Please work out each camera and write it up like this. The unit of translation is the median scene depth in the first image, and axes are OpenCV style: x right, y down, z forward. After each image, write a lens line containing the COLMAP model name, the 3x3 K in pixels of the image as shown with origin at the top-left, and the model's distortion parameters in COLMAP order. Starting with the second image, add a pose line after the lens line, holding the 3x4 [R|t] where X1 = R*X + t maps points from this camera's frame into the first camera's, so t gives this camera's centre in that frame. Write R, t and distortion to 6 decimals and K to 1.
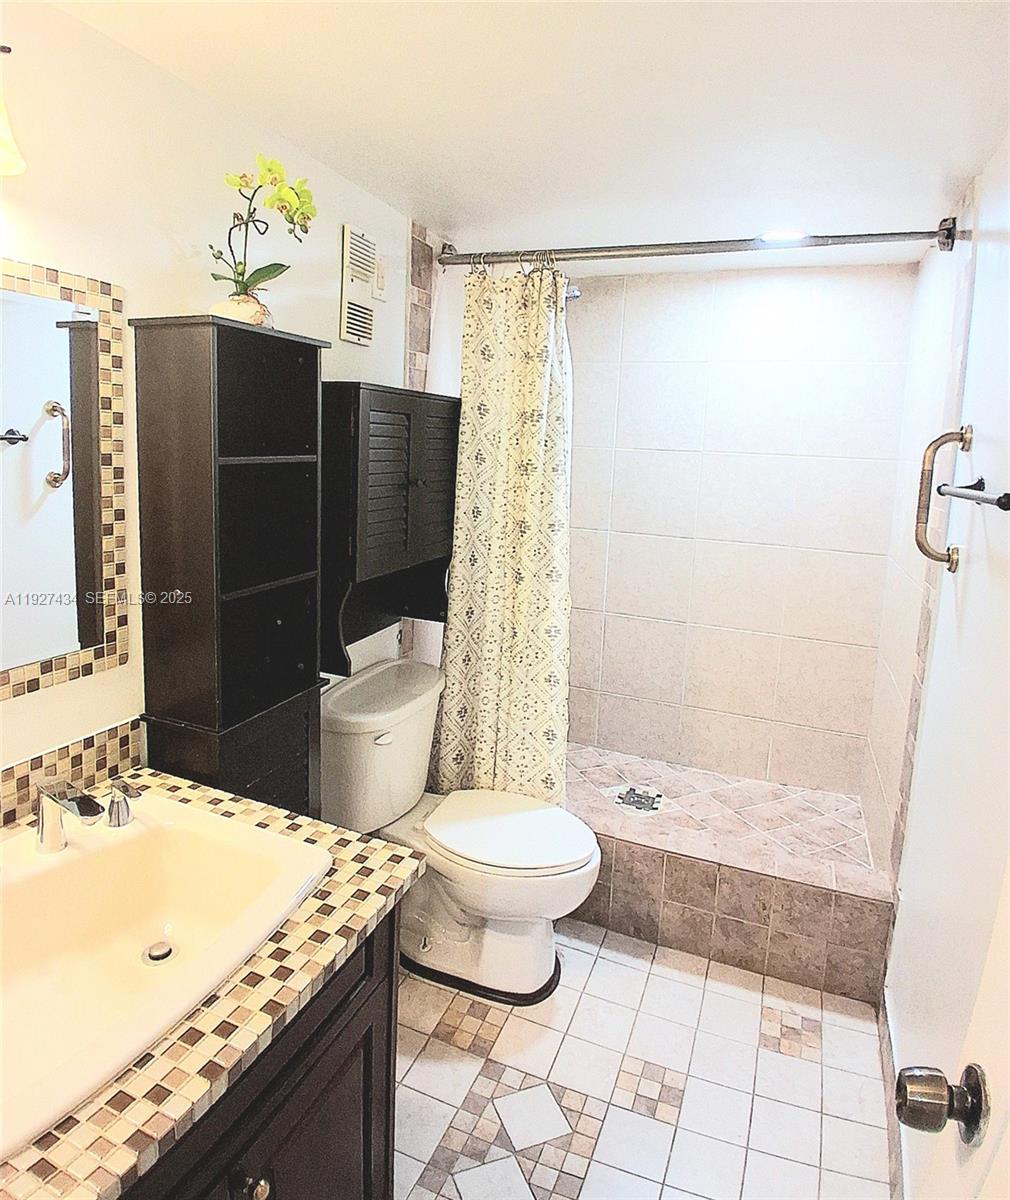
lens RADIAL K [[705.5, 0, 501.2], [0, 705.5, 527.5], [0, 0, 1]] dist [0.004616, -0.051471]
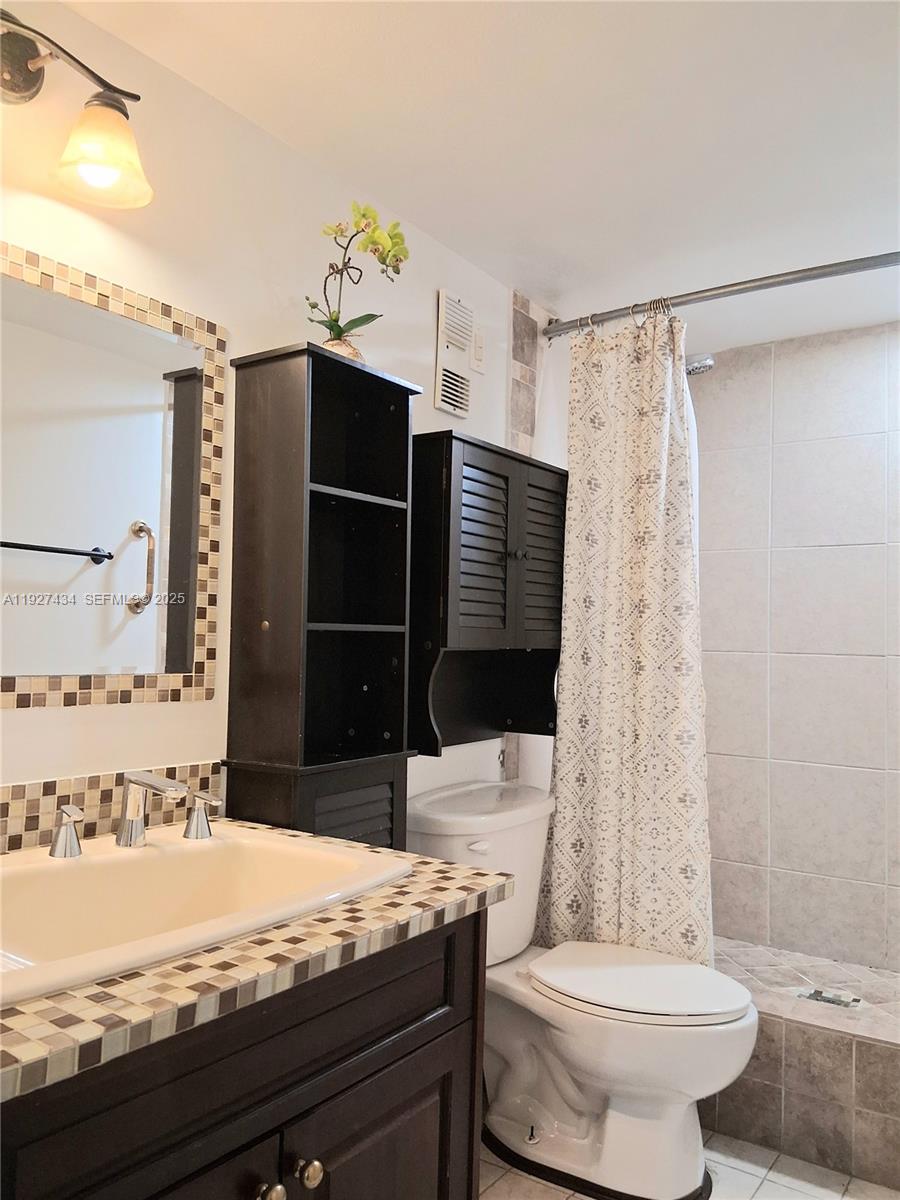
lens RADIAL K [[917.9, 0, 448.2], [0, 917.9, 605.6], [0, 0, 1]] dist [0.139837, -0.244628]
pose [[0.975196, -0.031036, -0.219156, 0.047660], [-0.007472, 0.984940, -0.172735, 0.194386], [0.221216, 0.170088, 0.960278, -0.122705]]
